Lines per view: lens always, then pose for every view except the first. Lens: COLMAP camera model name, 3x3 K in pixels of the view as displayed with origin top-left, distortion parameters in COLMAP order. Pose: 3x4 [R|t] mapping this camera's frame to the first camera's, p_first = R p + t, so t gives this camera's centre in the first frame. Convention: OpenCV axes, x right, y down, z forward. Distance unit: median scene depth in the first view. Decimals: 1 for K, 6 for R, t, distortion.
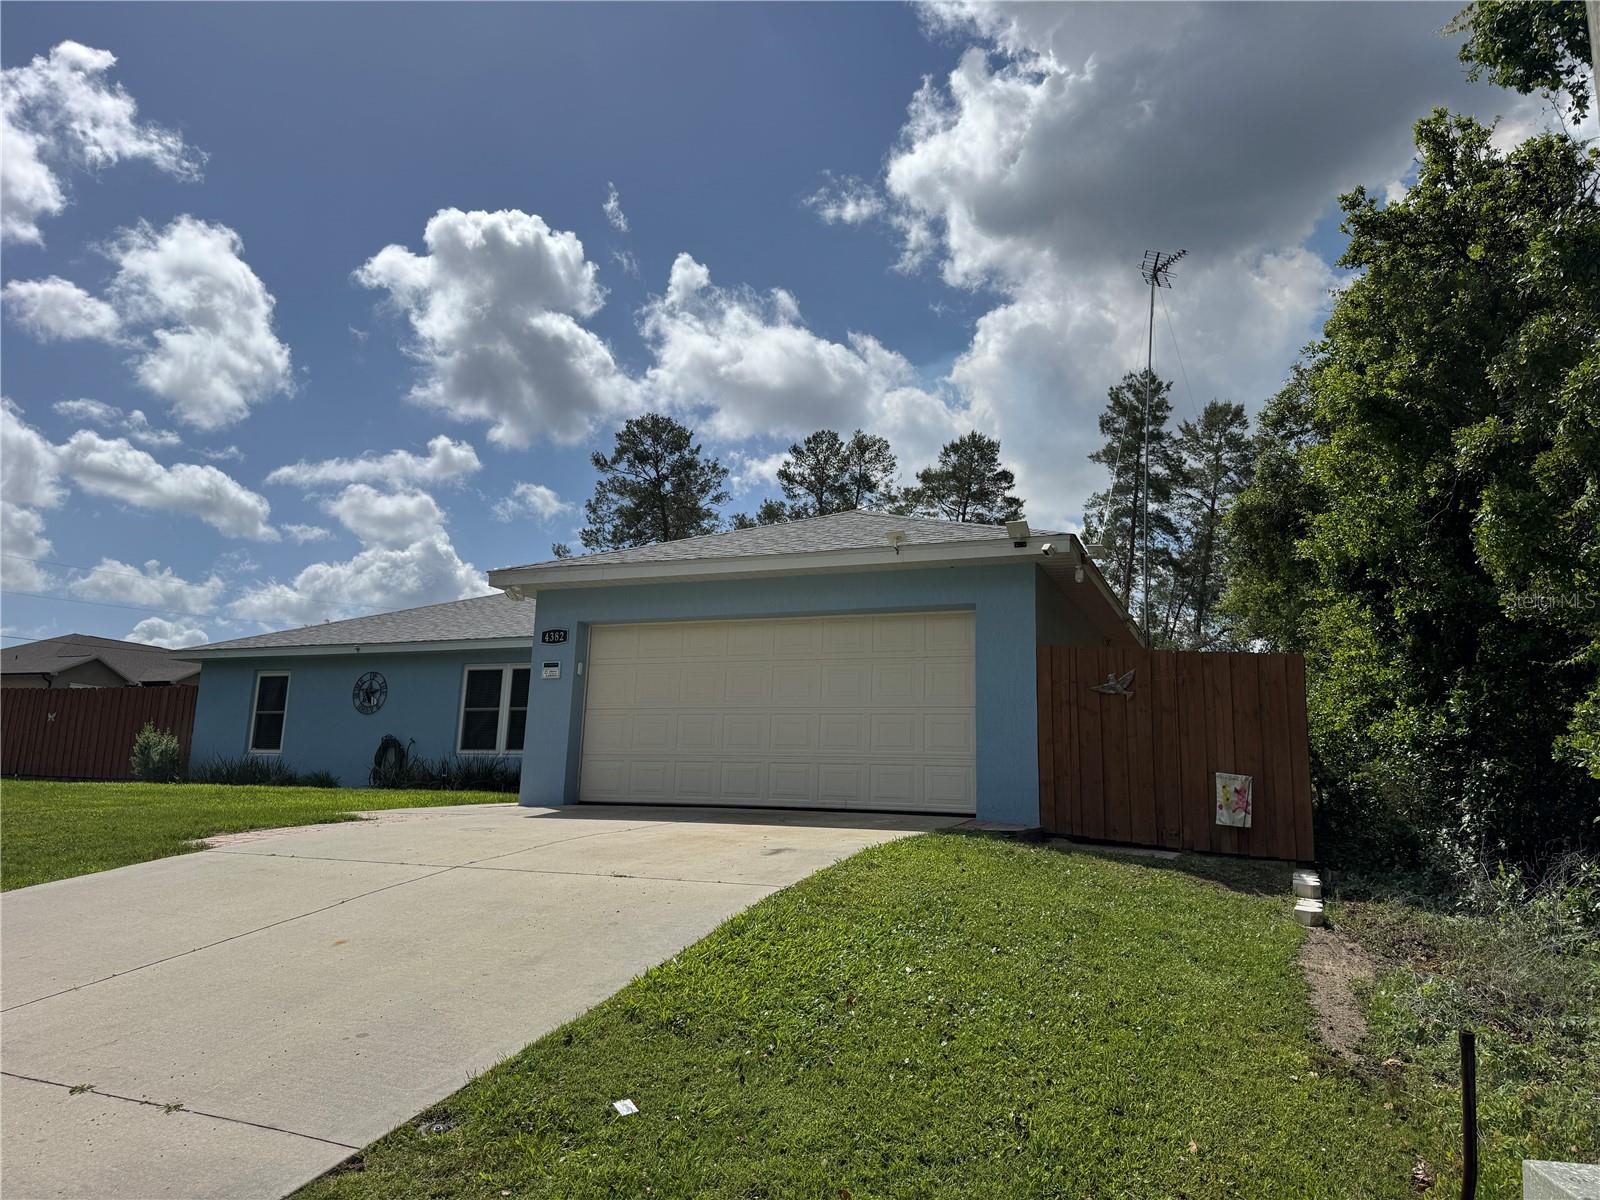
lens RADIAL K [[1098.9, 0, 807.0], [0, 1098.9, 601.0], [0, 0, 1]] dist [0.049484, -0.030289]
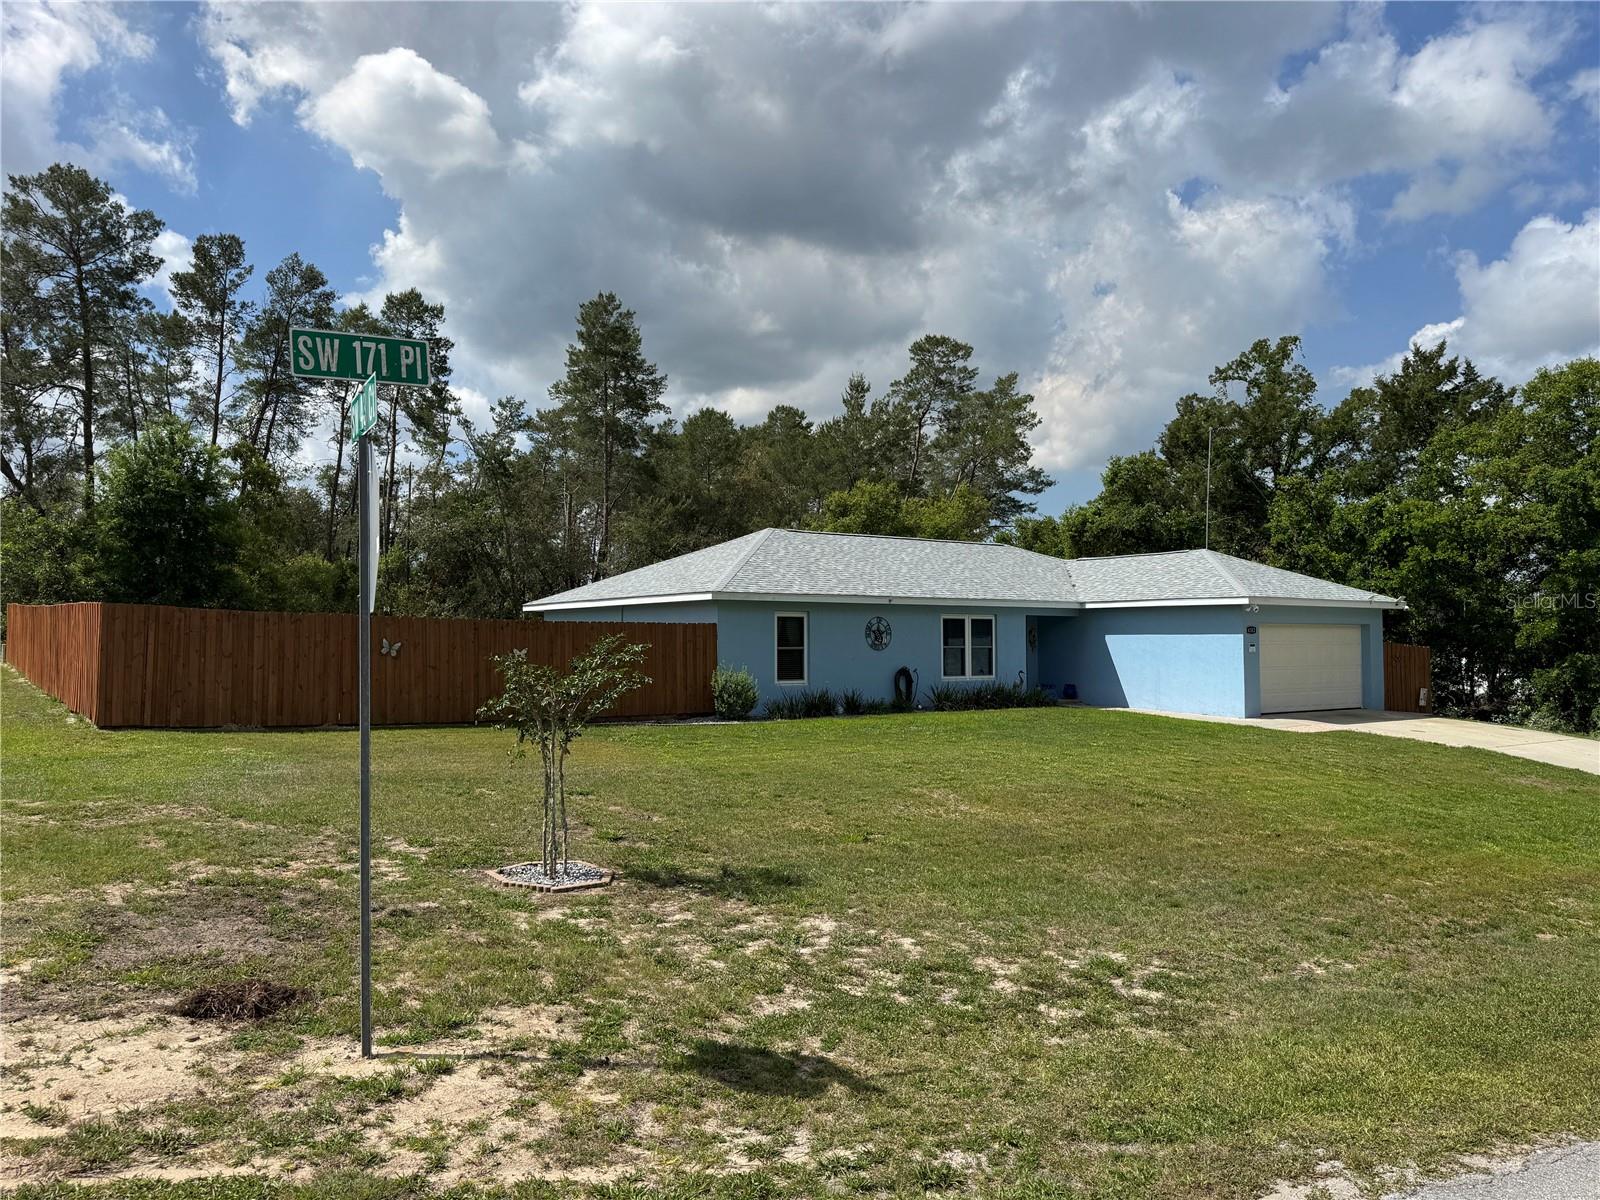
lens RADIAL K [[1127.8, 0, 797.9], [0, 1127.8, 601.2], [0, 0, 1]] dist [0.010161, -0.001081]
pose [[0.531031, -0.000405, 0.847352, -0.523497], [-0.142495, 0.985716, 0.089772, -0.018696], [-0.835285, -0.168415, 0.523388, 0.143076]]
